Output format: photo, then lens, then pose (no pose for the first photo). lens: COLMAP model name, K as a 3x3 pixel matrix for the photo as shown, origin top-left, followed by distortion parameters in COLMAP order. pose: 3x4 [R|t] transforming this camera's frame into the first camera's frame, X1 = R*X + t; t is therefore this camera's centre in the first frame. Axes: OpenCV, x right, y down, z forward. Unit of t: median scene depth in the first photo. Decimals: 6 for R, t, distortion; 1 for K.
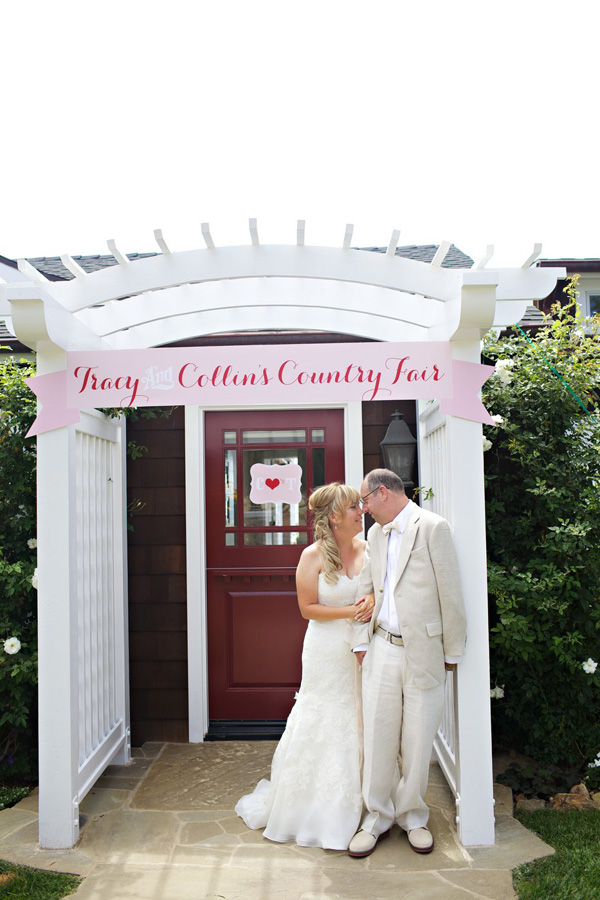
lens RADIAL K [[903.3, 0, 301.4], [0, 903.3, 453.0], [0, 0, 1]] dist [-0.056326, 0.000000]
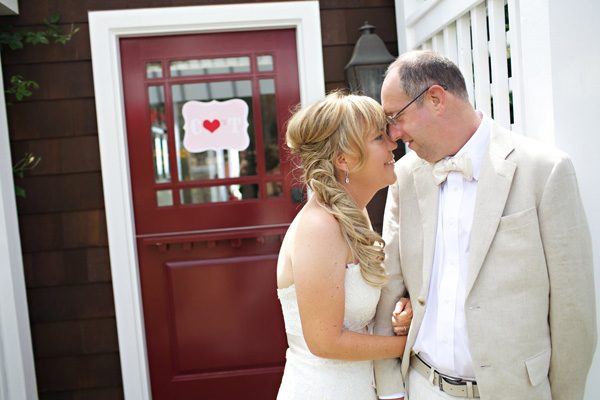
lens RADIAL K [[602.2, 0, 299.3], [0, 602.2, 203.4], [0, 0, 1]] dist [-0.056326, 0.000000]
pose [[0.994075, -0.057221, 0.092412, -0.008336], [0.044989, 0.990570, 0.129413, 0.037171], [-0.098946, -0.124488, 0.987275, 0.470403]]
